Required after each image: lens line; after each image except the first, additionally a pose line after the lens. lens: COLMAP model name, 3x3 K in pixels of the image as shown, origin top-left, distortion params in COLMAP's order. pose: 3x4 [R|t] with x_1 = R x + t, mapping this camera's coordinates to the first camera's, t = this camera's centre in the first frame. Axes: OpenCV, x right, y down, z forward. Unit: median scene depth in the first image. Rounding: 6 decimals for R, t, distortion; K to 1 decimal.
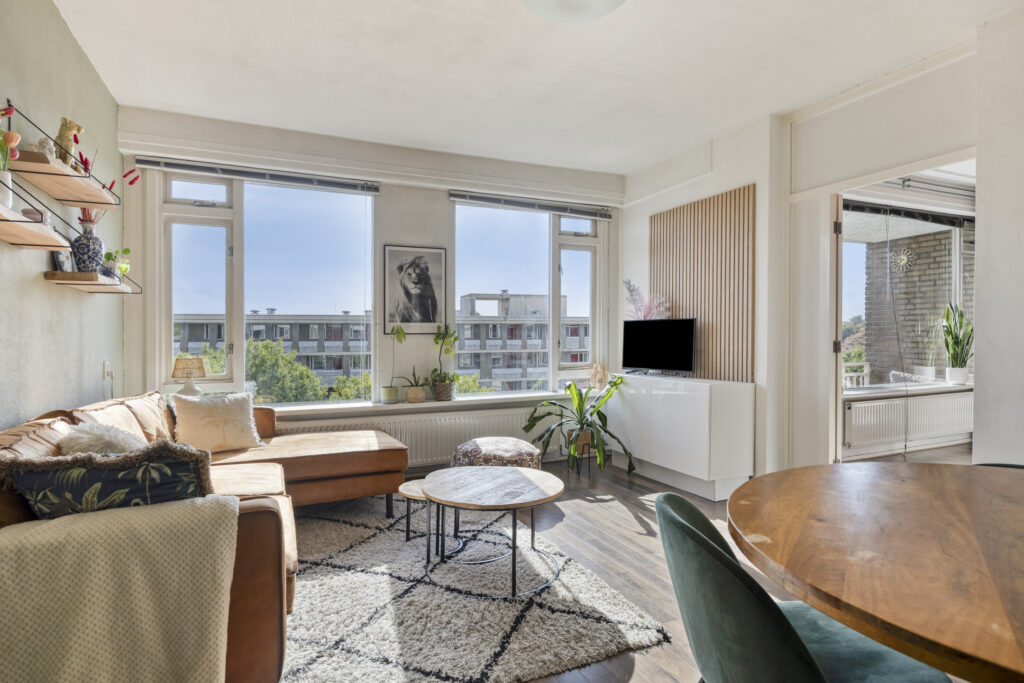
lens RADIAL K [[549.4, 0, 510.6], [0, 549.4, 322.9], [0, 0, 1]] dist [-0.002819, 0.000068]
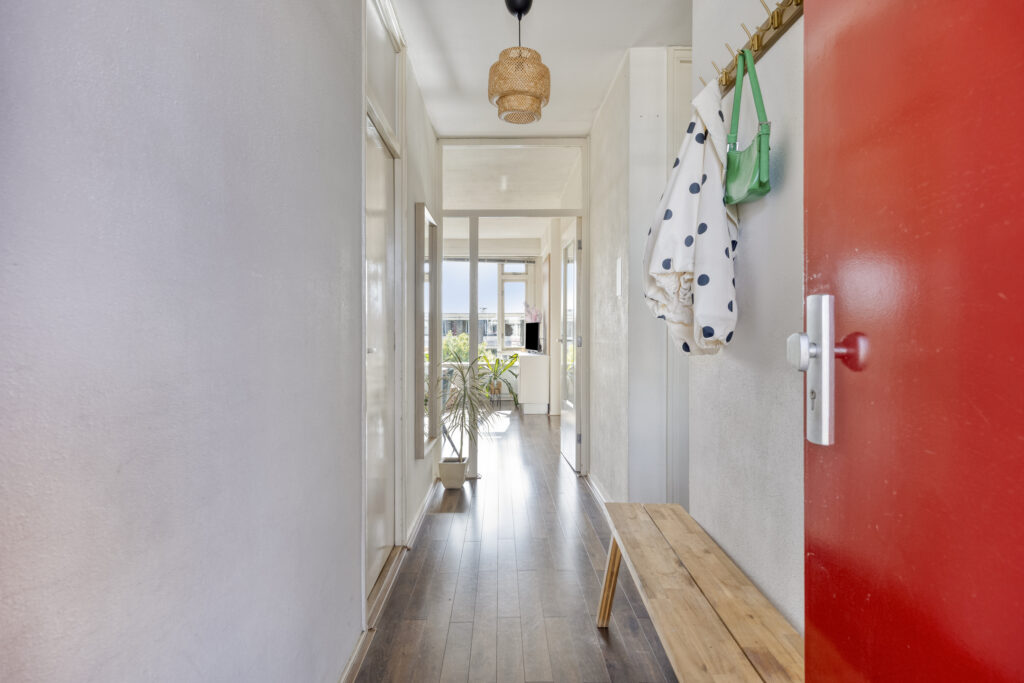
lens RADIAL K [[570.7, 0, 511.2], [0, 570.7, 325.0], [0, 0, 1]] dist [-0.000214, 0.000319]
pose [[0.920806, 0.005425, -0.389983, 0.956278], [-0.001684, 0.999949, 0.009934, -0.016796], [0.390017, -0.008491, 0.920769, -0.800147]]
